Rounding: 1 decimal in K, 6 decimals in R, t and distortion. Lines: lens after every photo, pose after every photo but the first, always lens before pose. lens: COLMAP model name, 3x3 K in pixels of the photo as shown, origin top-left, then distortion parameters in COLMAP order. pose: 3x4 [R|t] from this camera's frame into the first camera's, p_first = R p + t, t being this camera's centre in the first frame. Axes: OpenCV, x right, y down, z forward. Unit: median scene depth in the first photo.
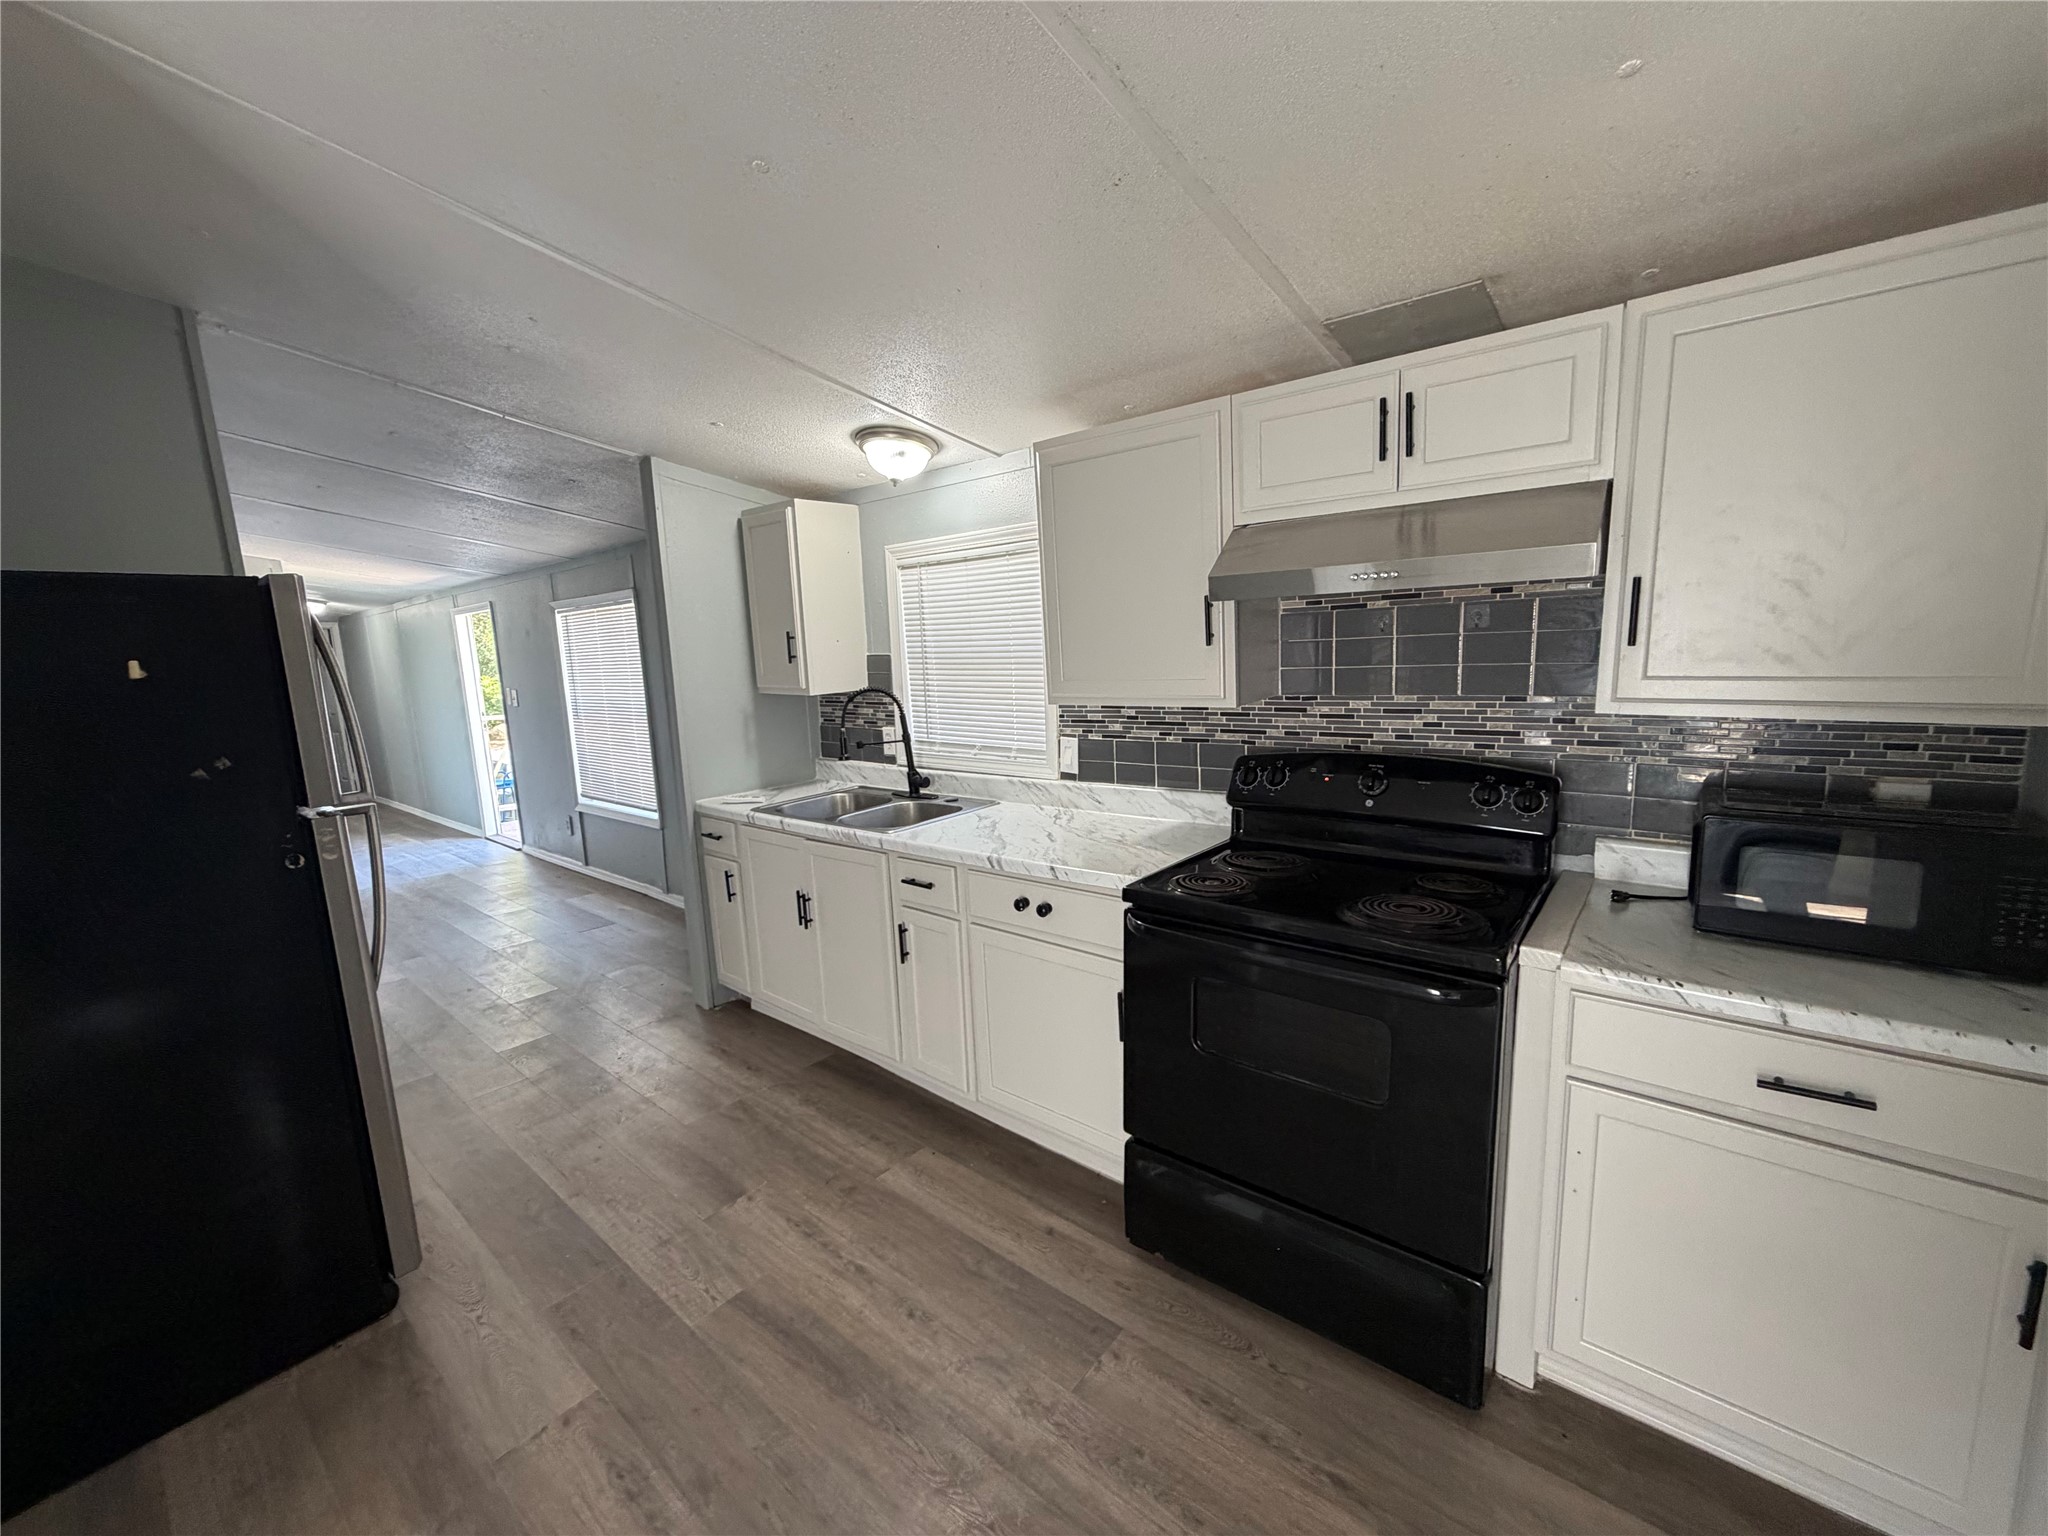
lens RADIAL K [[811.2, 0, 1022.4], [0, 811.2, 780.7], [0, 0, 1]] dist [0.000389, 0.000064]
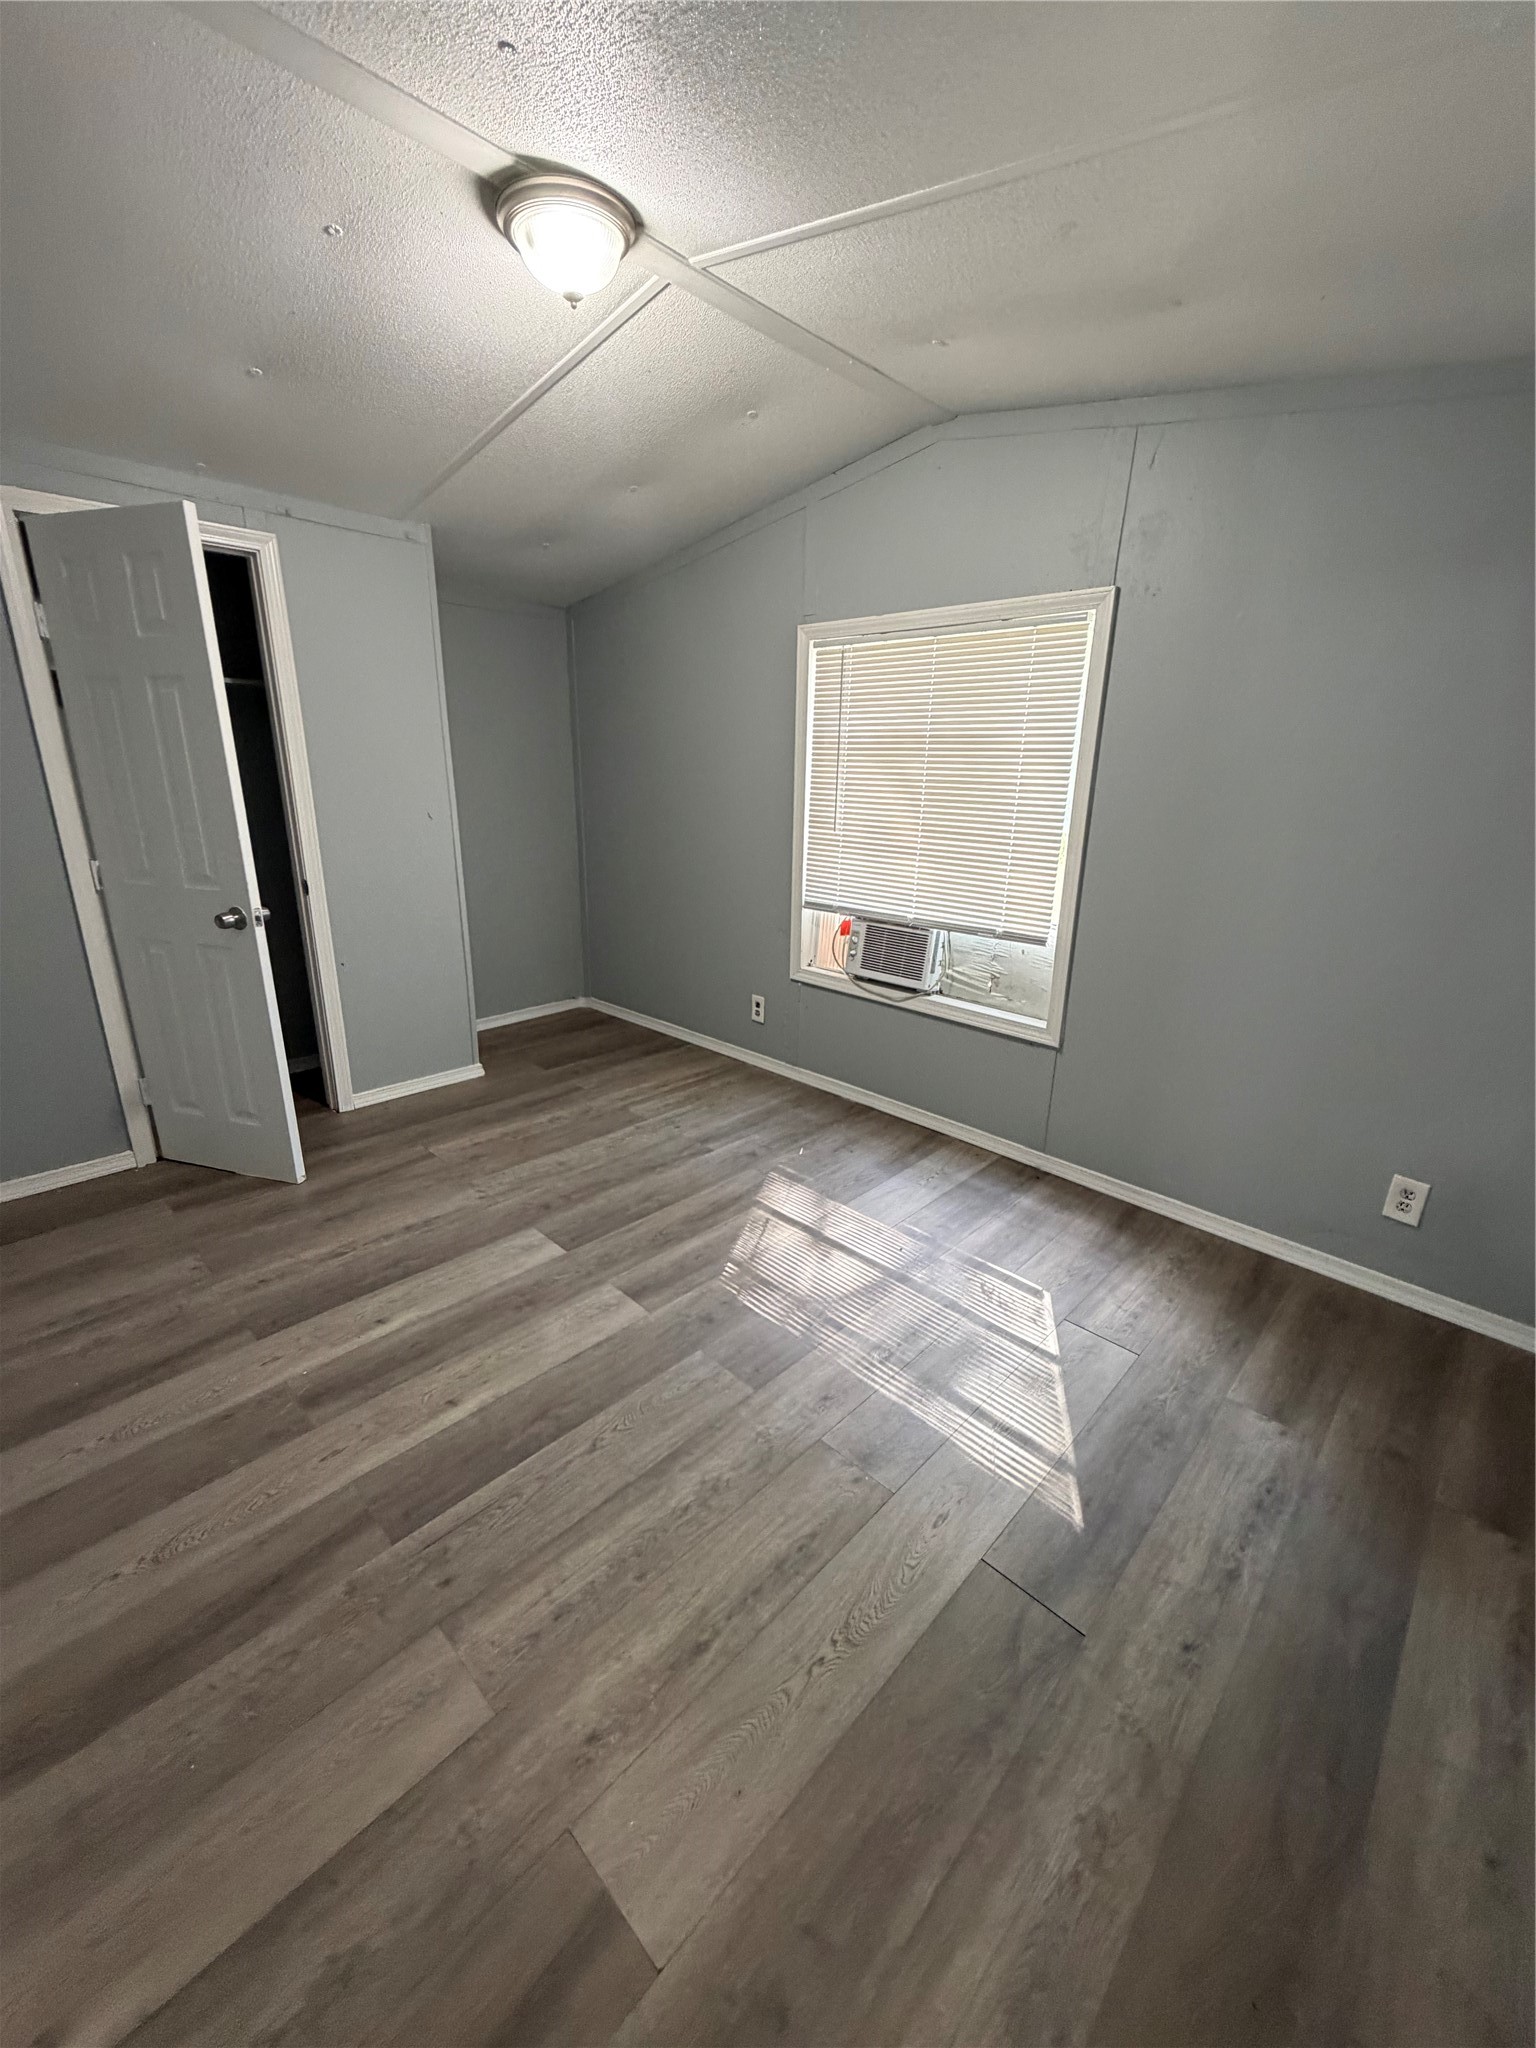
lens RADIAL K [[820.2, 0, 769.9], [0, 820.2, 1017.7], [0, 0, 1]] dist [0.002482, 0.000332]
pose [[-0.073534, 0.325901, -0.942540, 0.783595], [-0.169640, 0.927238, 0.333845, -0.137482], [0.982759, 0.184441, -0.012898, 0.971582]]
